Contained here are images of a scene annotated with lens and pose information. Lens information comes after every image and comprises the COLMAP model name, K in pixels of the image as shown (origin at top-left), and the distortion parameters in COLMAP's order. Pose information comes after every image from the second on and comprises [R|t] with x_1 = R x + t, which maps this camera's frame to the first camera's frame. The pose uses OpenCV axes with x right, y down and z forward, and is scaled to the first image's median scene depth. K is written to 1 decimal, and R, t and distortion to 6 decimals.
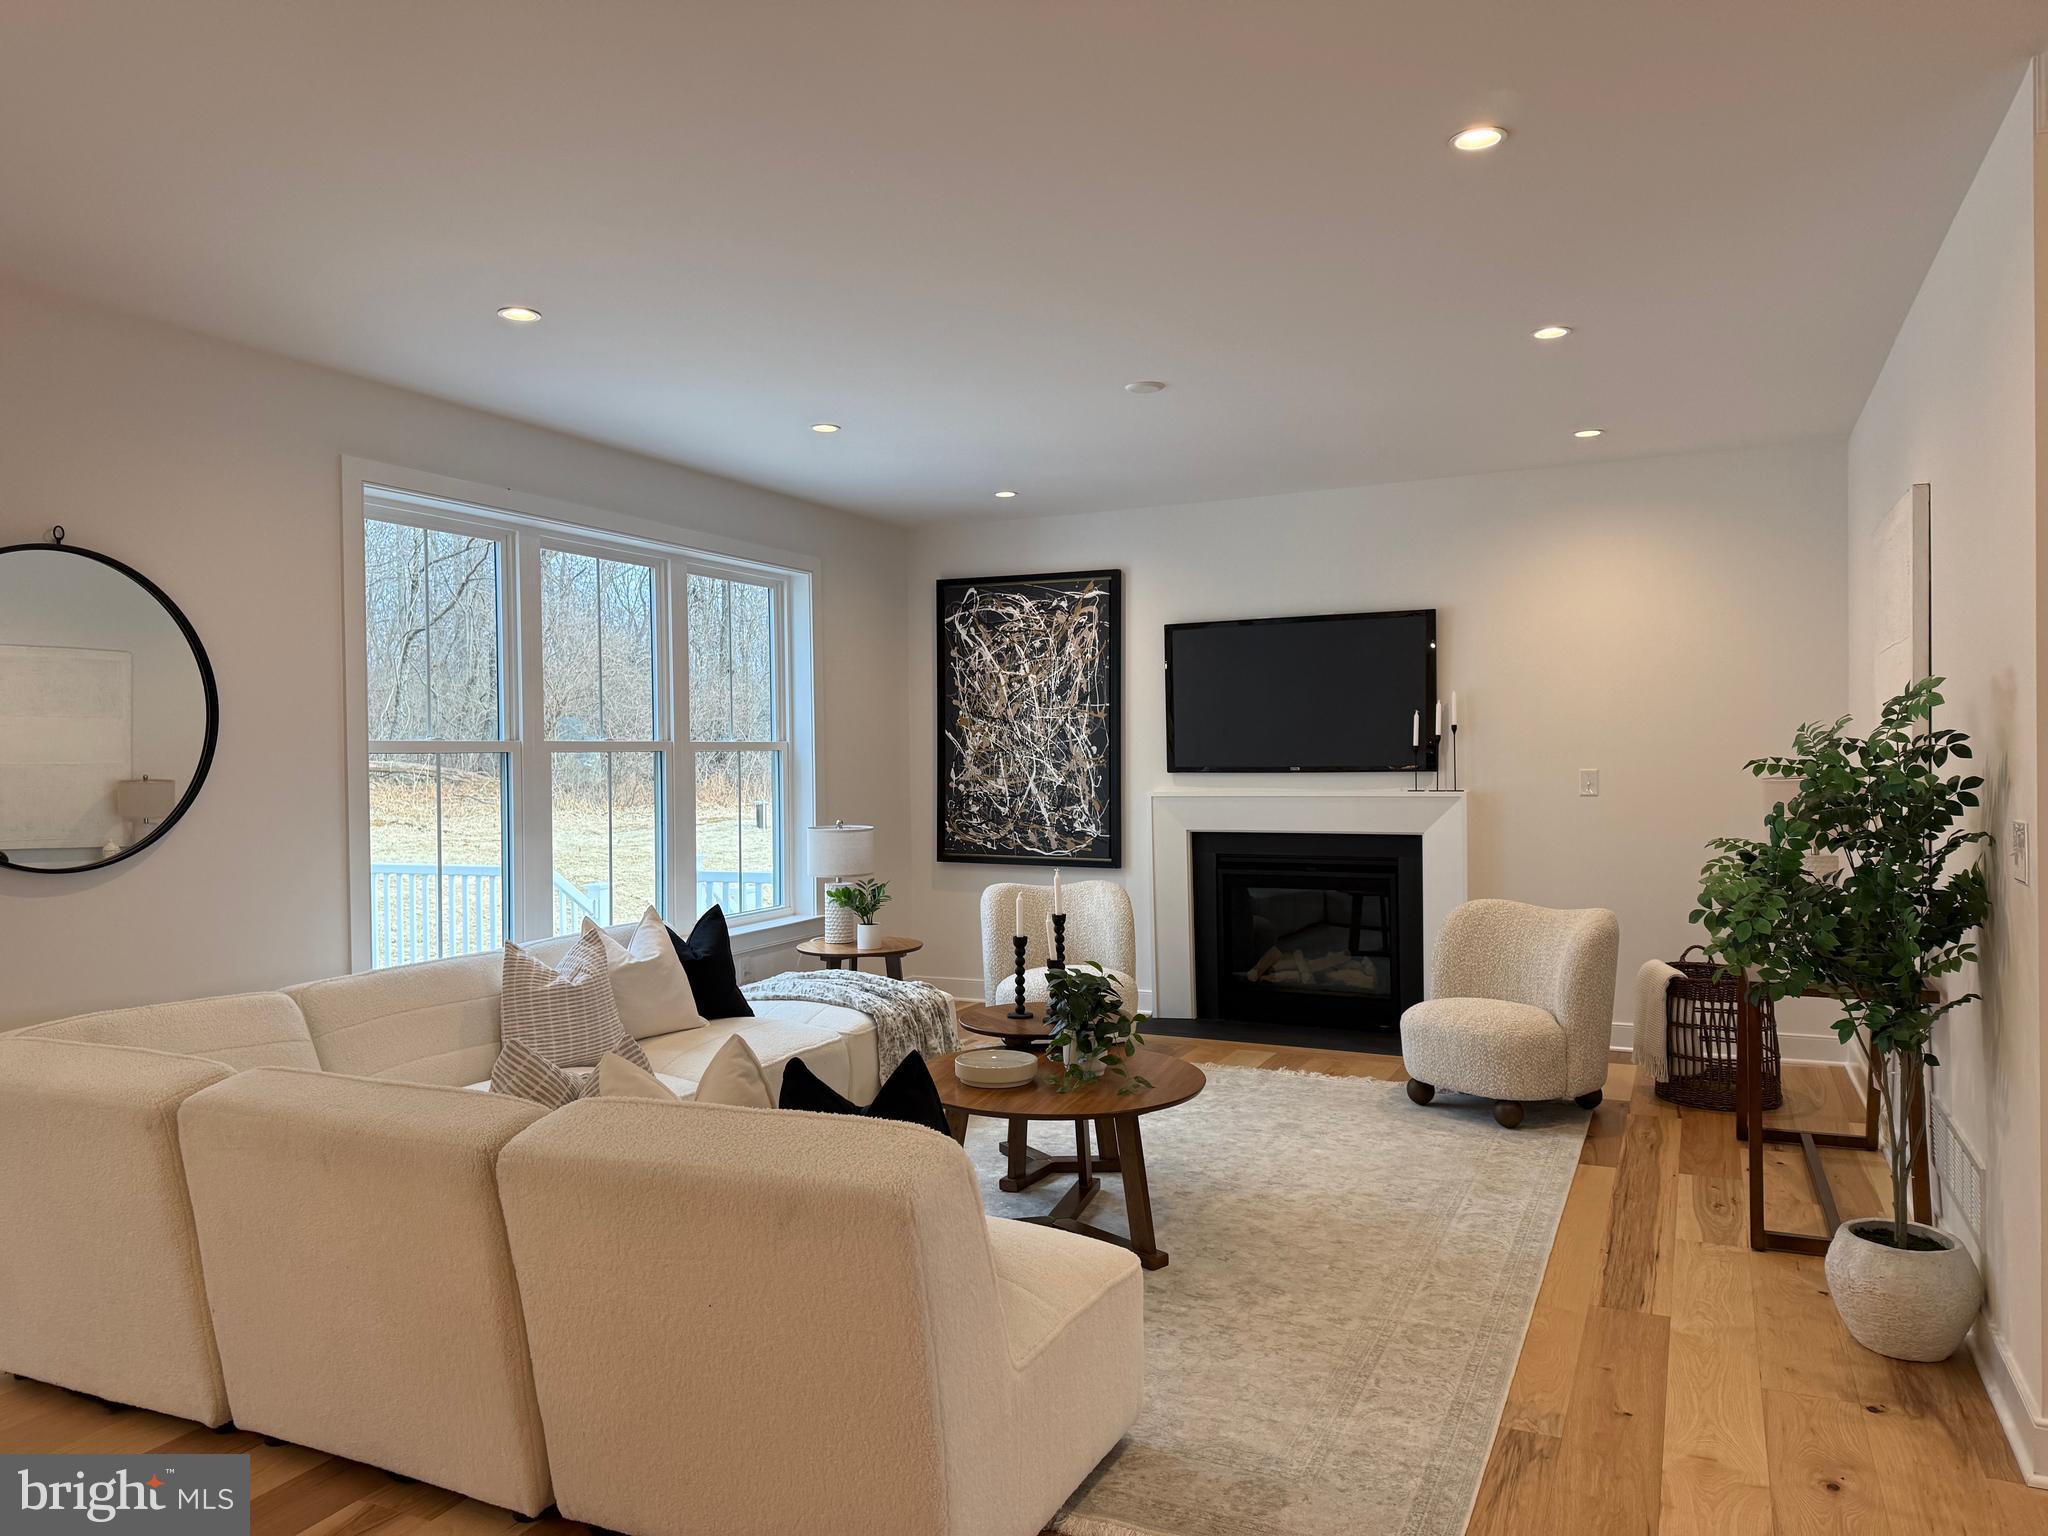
lens RADIAL K [[1417.5, 0, 1037.9], [0, 1417.5, 772.0], [0, 0, 1]] dist [0.102355, -0.121229]
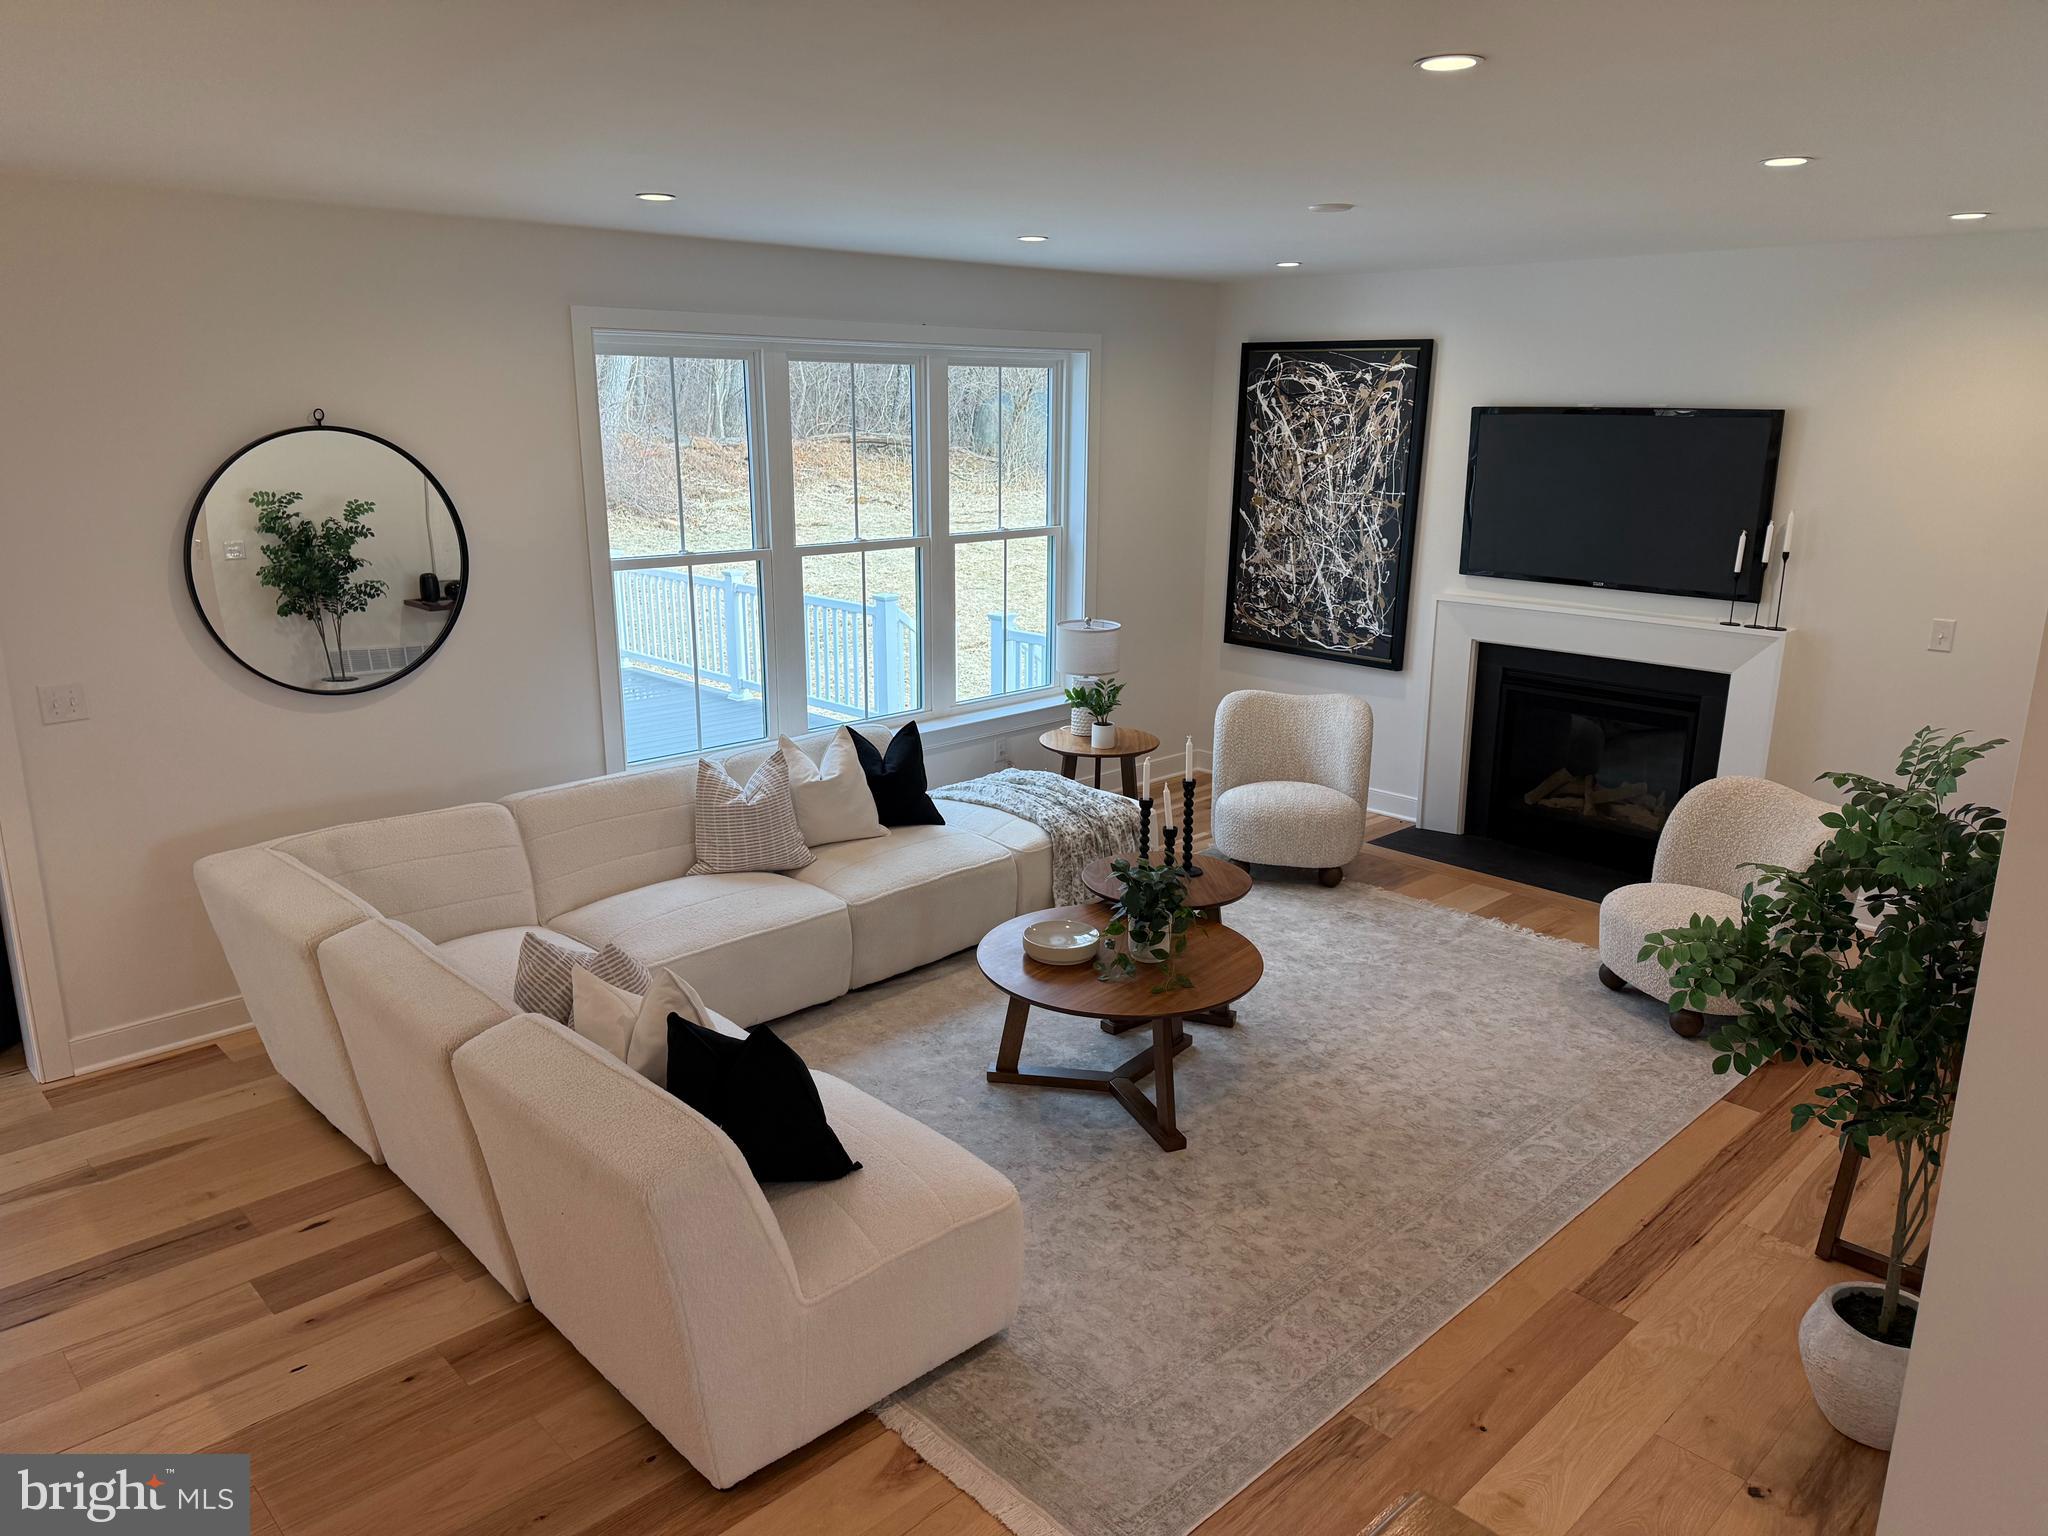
lens RADIAL K [[1401.0, 0, 1023.1], [0, 1401.0, 802.5], [0, 0, 1]] dist [0.089283, -0.122415]
pose [[0.932230, 0.116864, -0.342477, 0.156258], [-0.023372, 0.963886, 0.265289, -0.091721], [0.361111, -0.239306, 0.901294, 0.036991]]
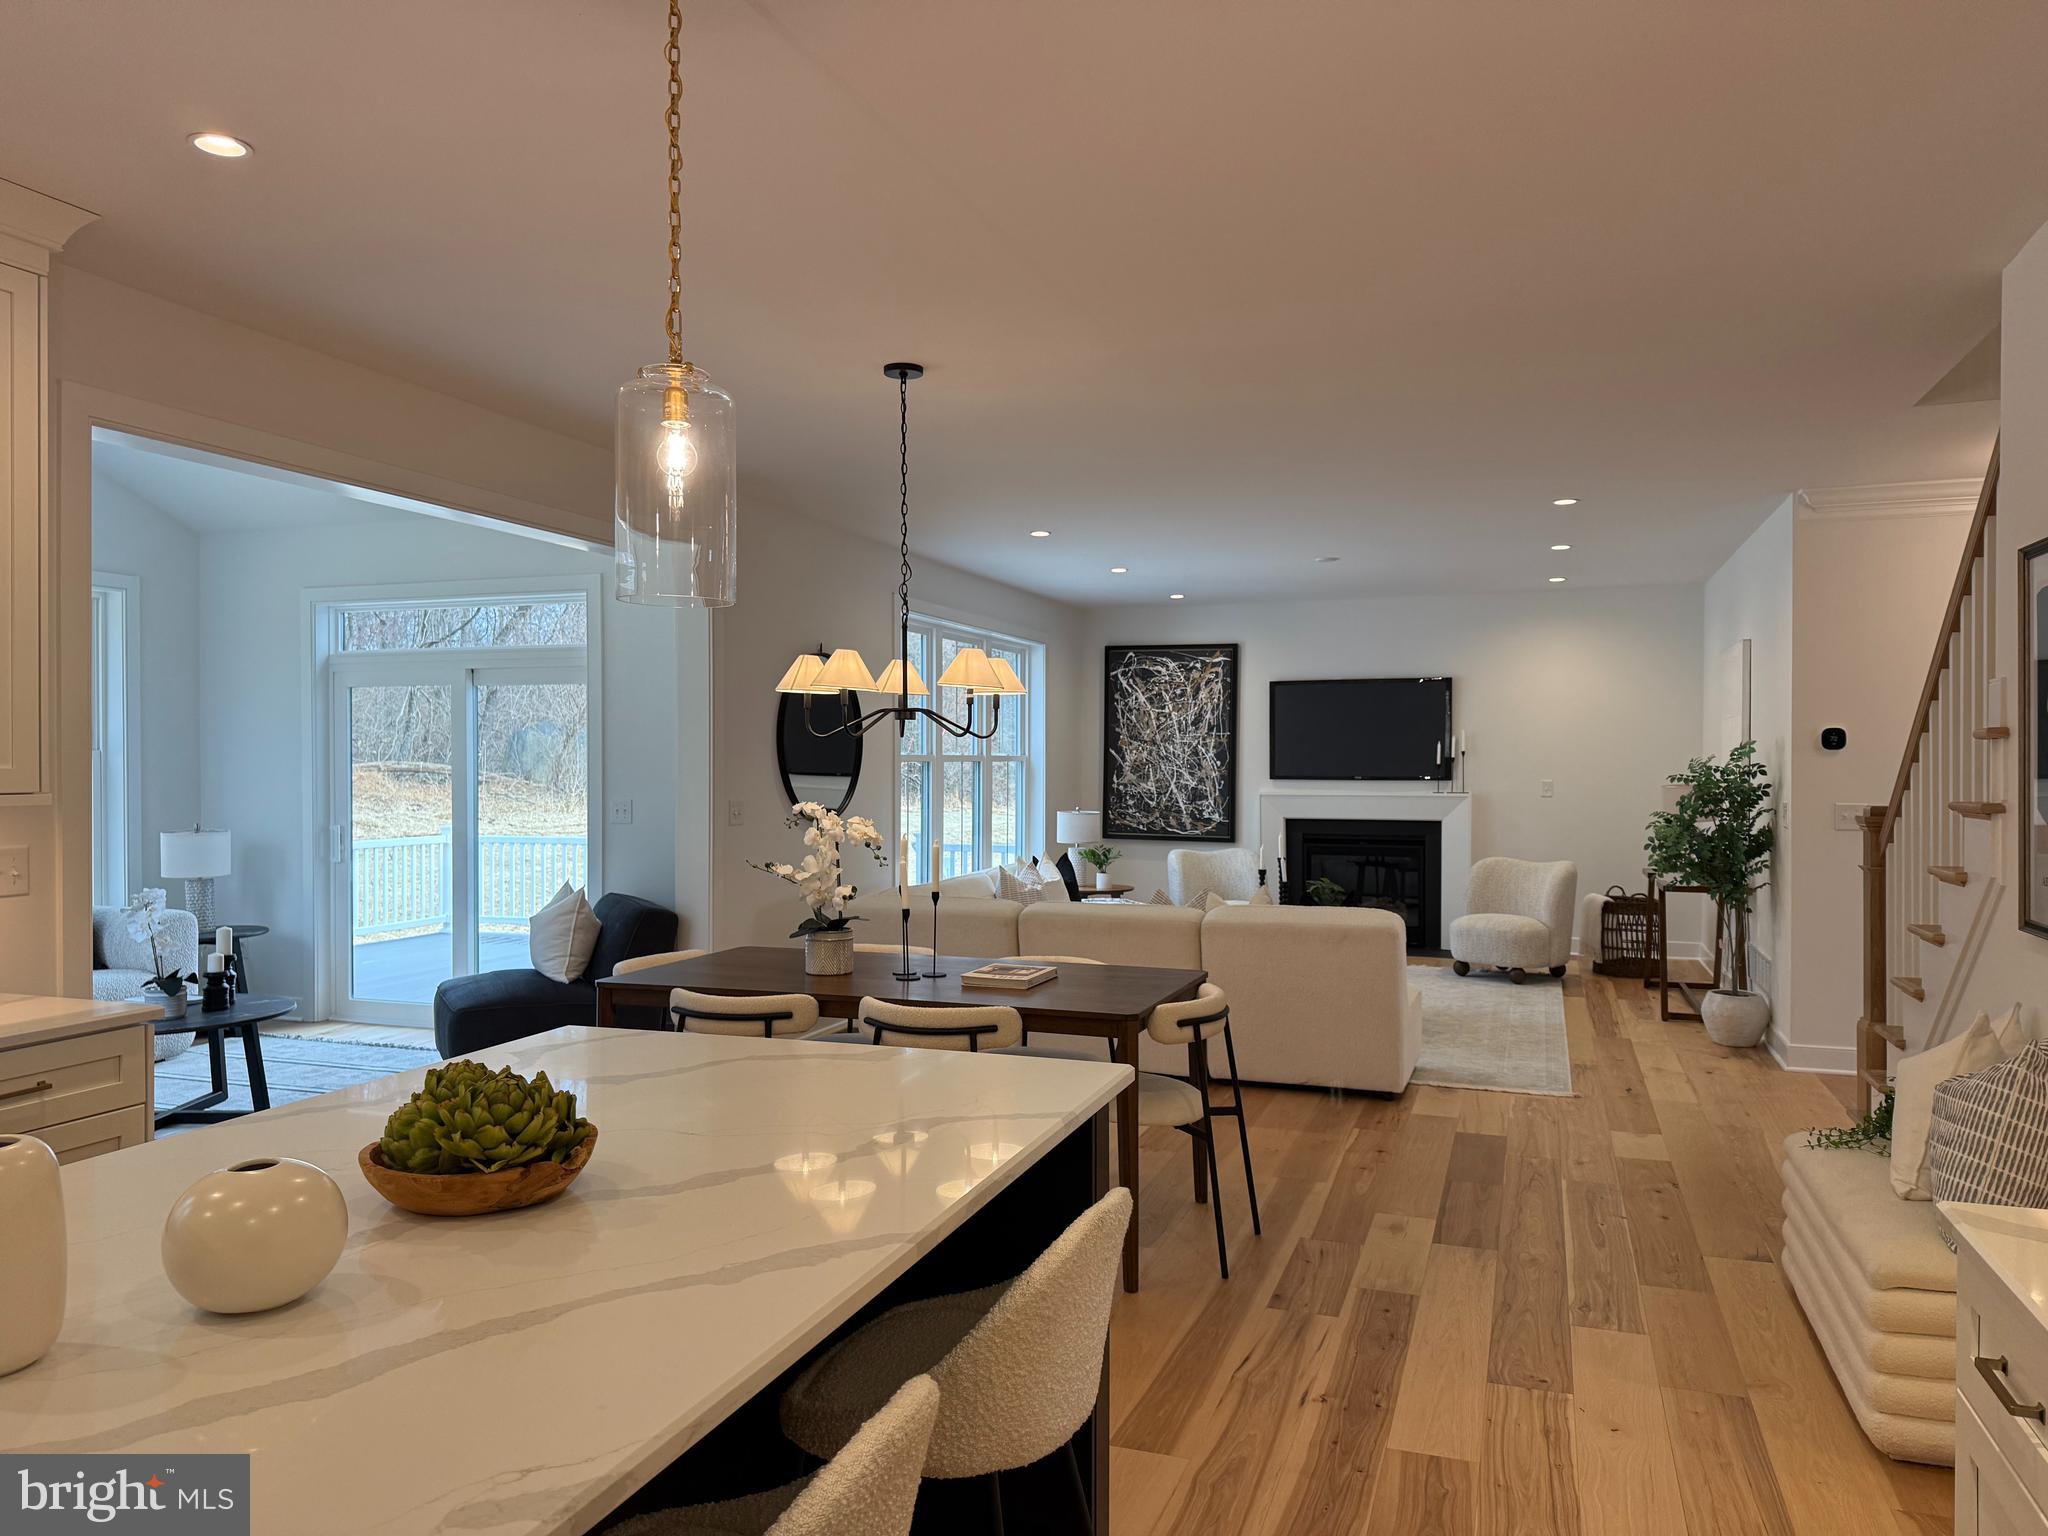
lens RADIAL K [[1417.5, 0, 1037.9], [0, 1417.5, 772.0], [0, 0, 1]] dist [0.102355, -0.121229]
pose [[0.995390, 0.012937, 0.095030, -0.291939], [-0.012348, 0.999901, -0.006784, 0.005845], [-0.095108, 0.005580, 0.995451, -0.471225]]
